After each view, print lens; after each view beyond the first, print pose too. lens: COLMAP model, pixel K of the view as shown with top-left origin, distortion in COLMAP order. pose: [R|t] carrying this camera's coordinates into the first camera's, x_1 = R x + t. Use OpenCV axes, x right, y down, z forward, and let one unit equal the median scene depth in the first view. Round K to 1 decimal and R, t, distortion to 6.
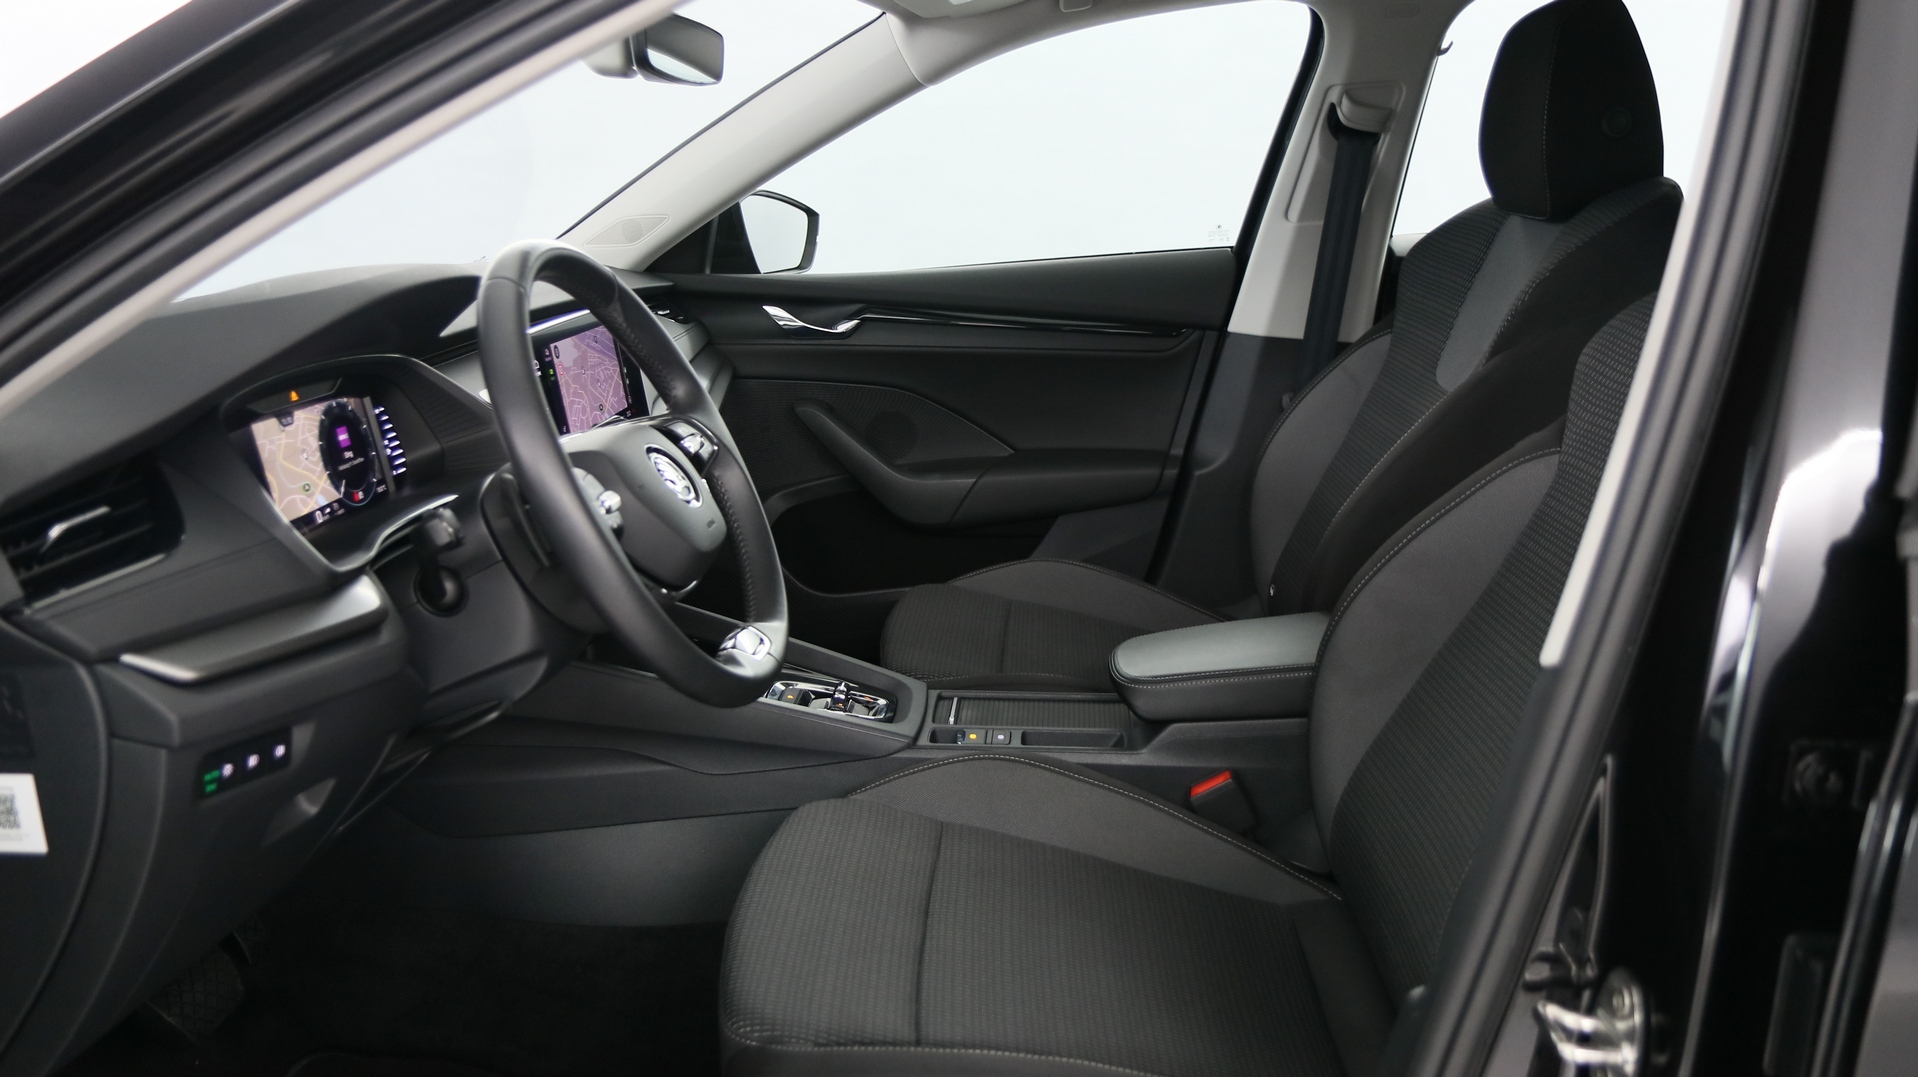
lens RADIAL K [[1445.5, 0, 959.0], [0, 1445.5, 538.5], [0, 0, 1]] dist [-0.004385, -0.003236]
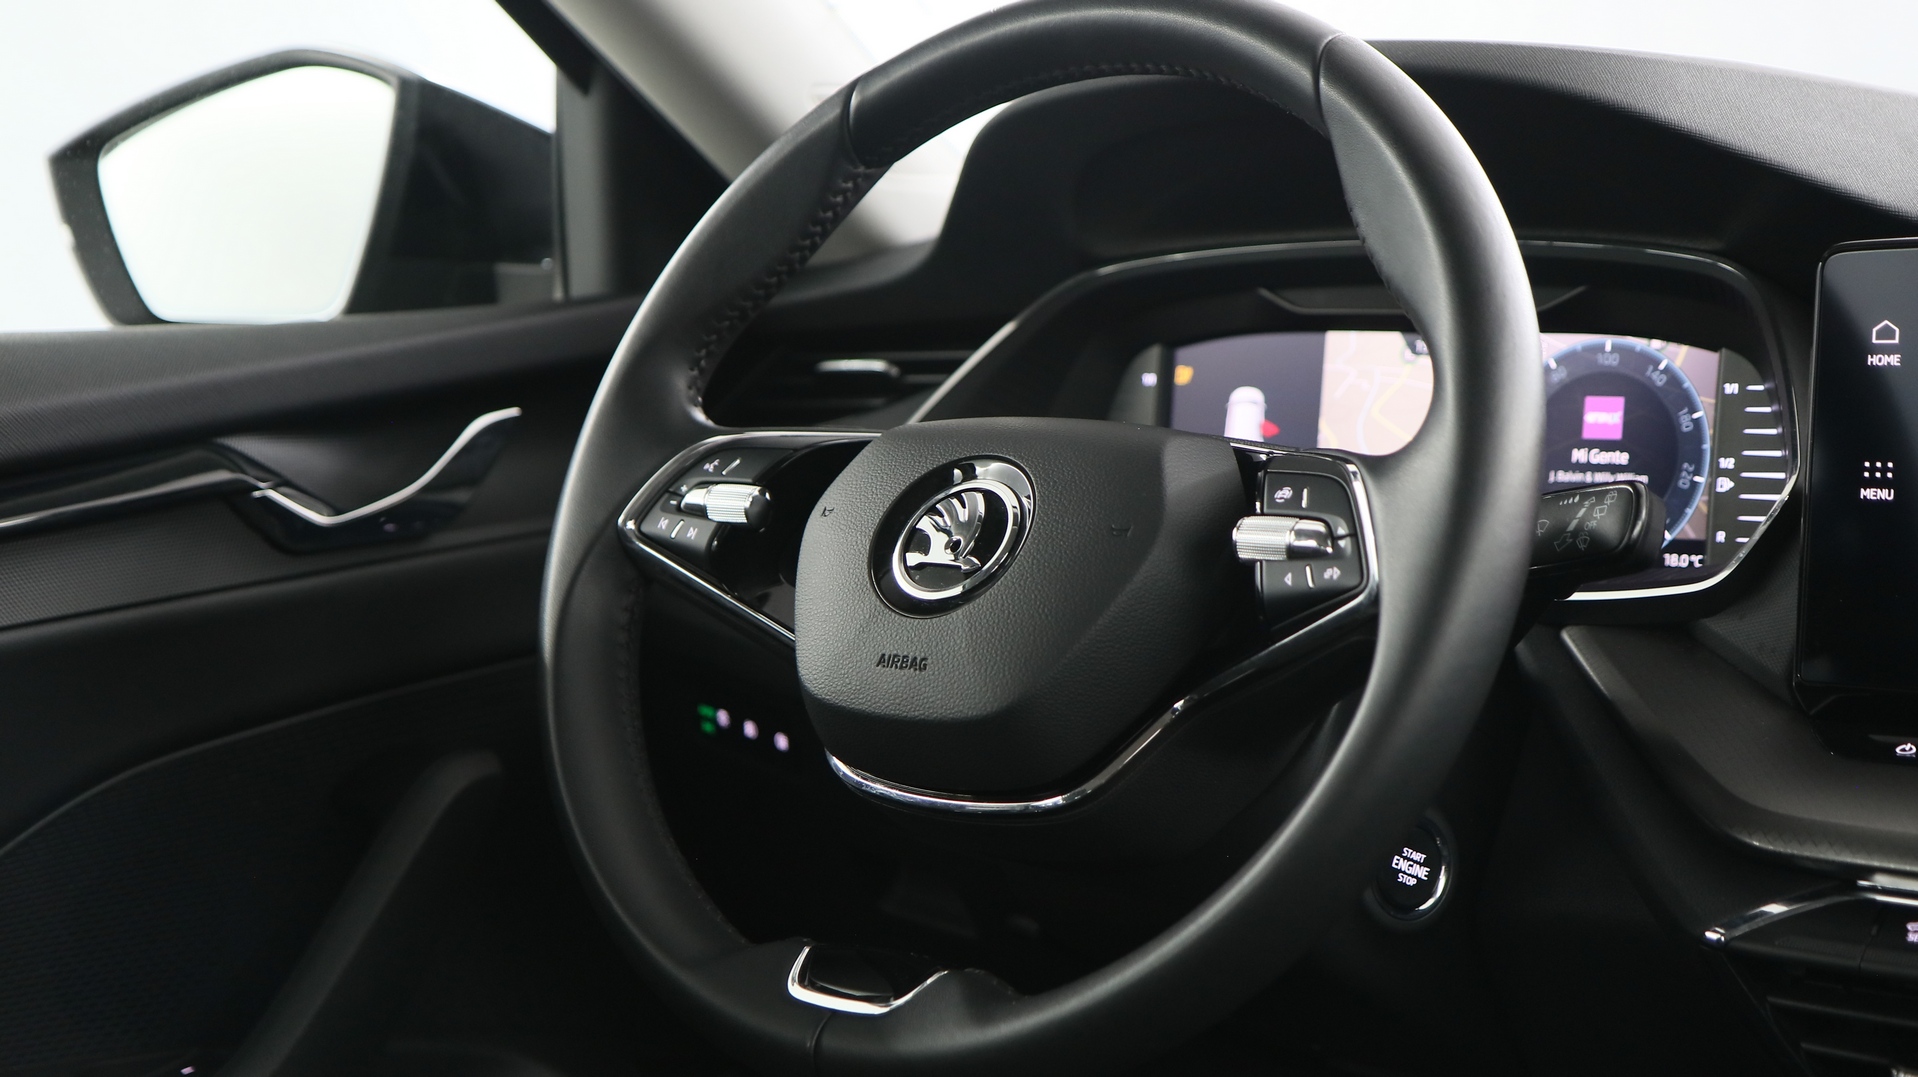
lens RADIAL K [[3032.3, 0, 959.0], [0, 3032.3, 538.5], [0, 0, 1]] dist [0.003178, 0.018008]
pose [[-0.575448, 0.121535, -0.808757, 0.399949], [-0.165051, 0.951291, 0.260392, -0.209983], [0.801010, 0.283328, -0.527359, 1.130848]]
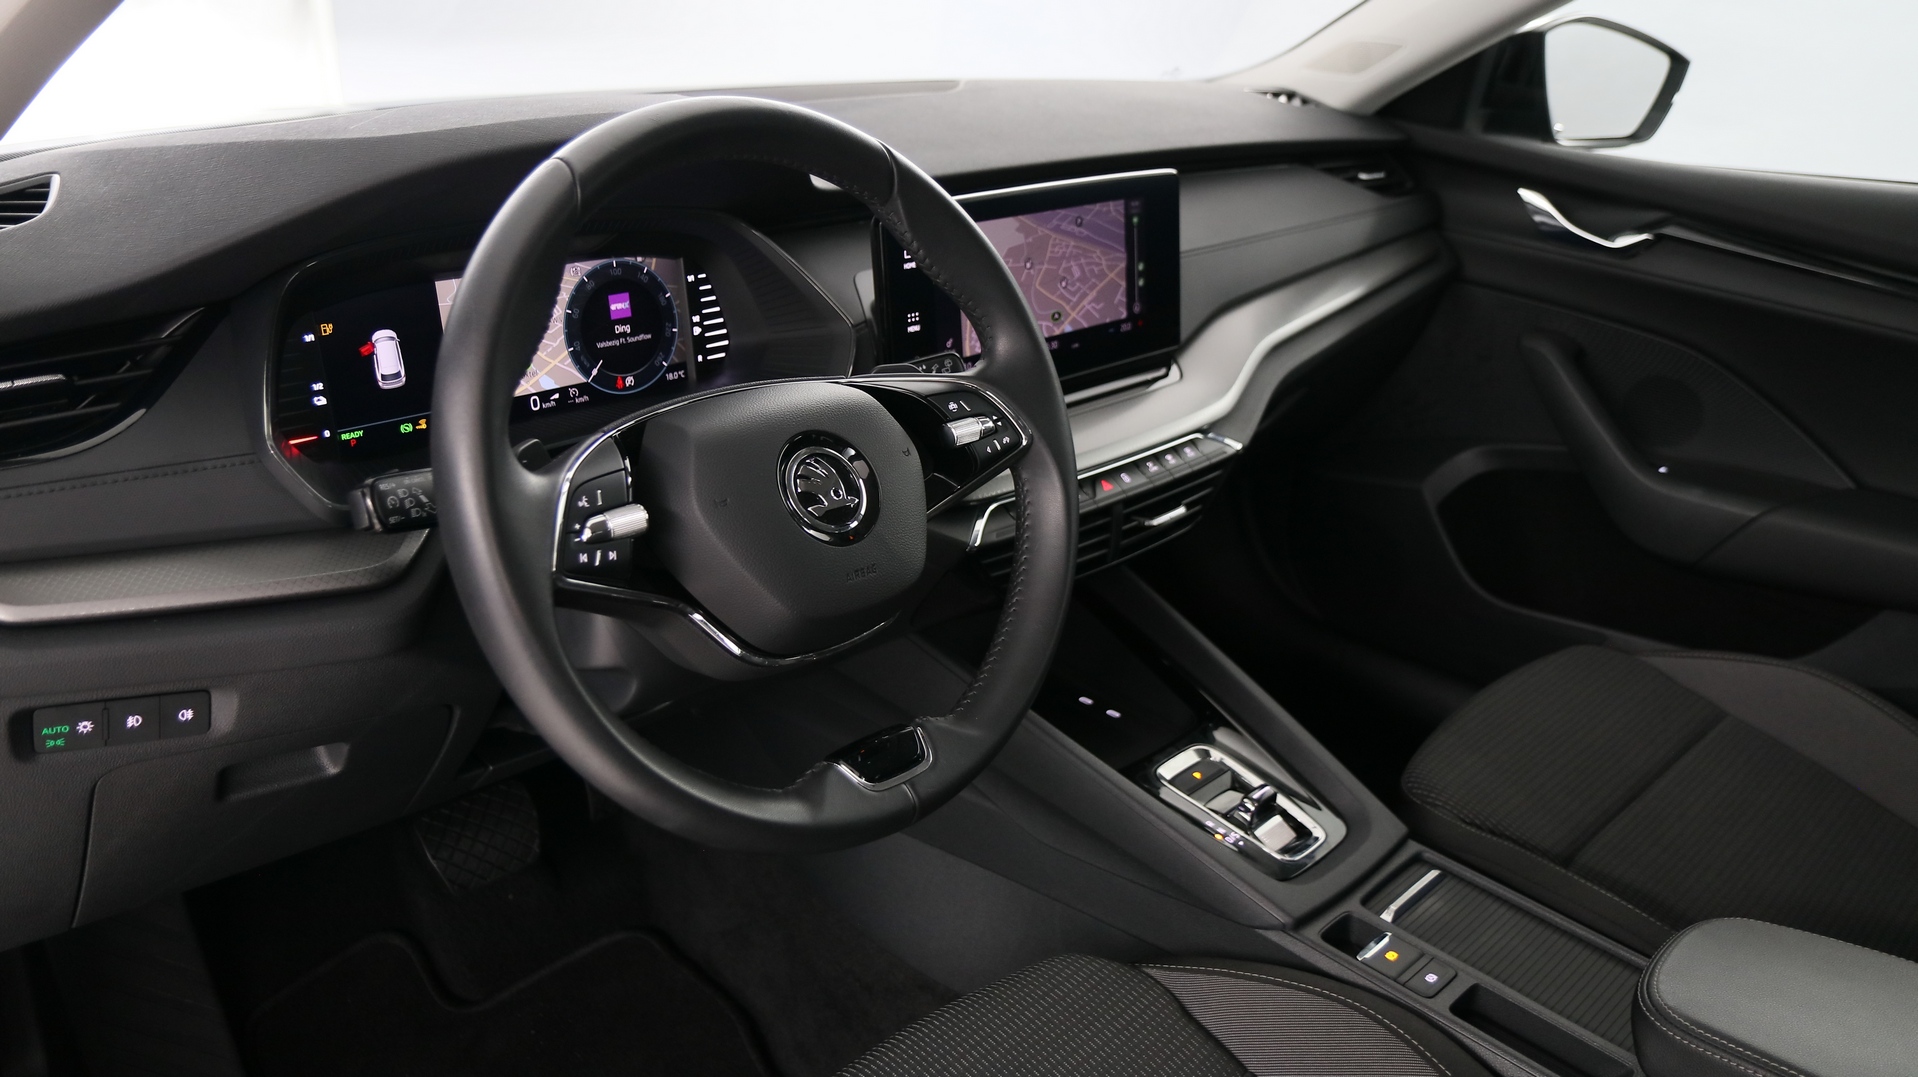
lens RADIAL K [[1498.5, 0, 959.0], [0, 1498.5, 538.5], [0, 0, 1]] dist [-0.001445, -0.005008]
pose [[0.761757, 0.307044, -0.570482, 0.189507], [-0.226009, 0.951185, 0.210158, -0.137014], [0.607162, -0.031156, 0.793967, 0.377659]]
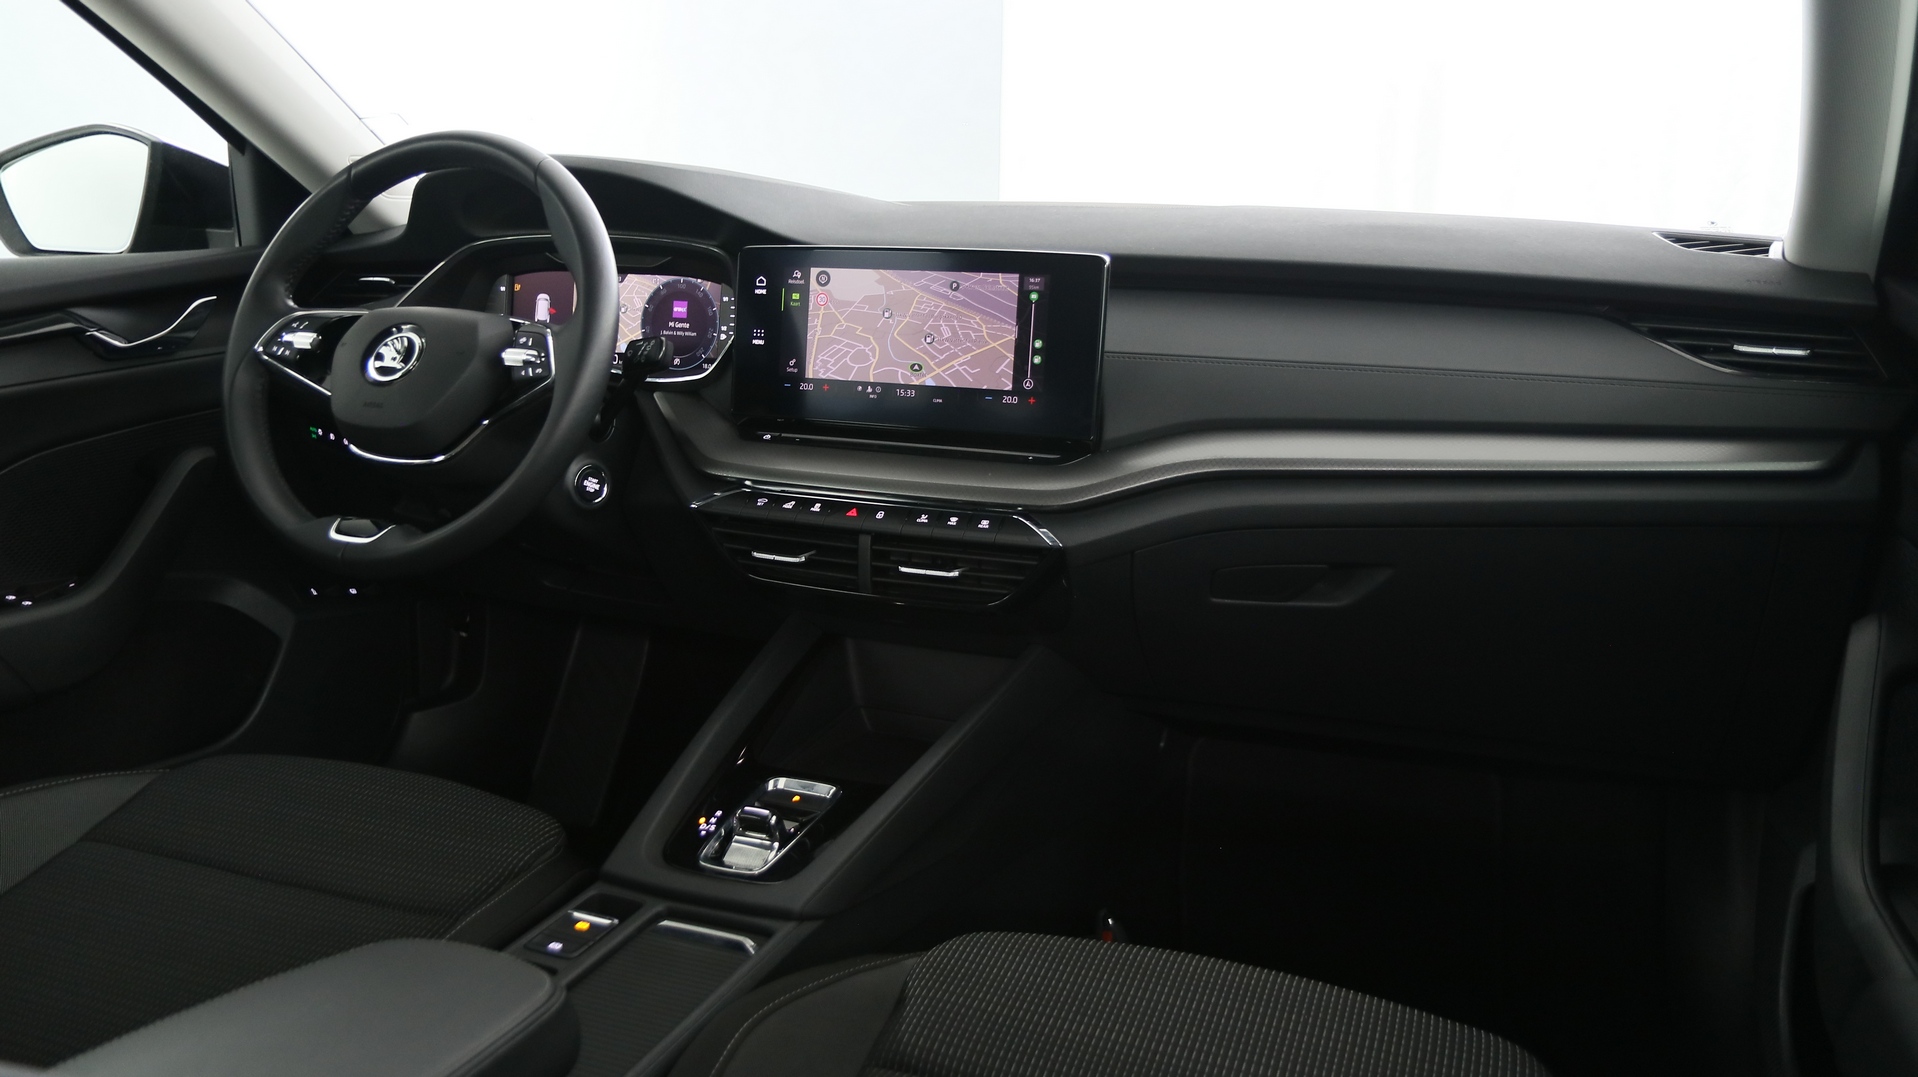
lens RADIAL K [[1498.5, 0, 959.0], [0, 1498.5, 538.5], [0, 0, 1]] dist [-0.001445, -0.005008]
pose [[-0.329404, 0.232022, -0.915237, 0.543280], [-0.238304, 0.917525, 0.318370, -0.283419], [0.913622, 0.322977, -0.246944, 1.304754]]
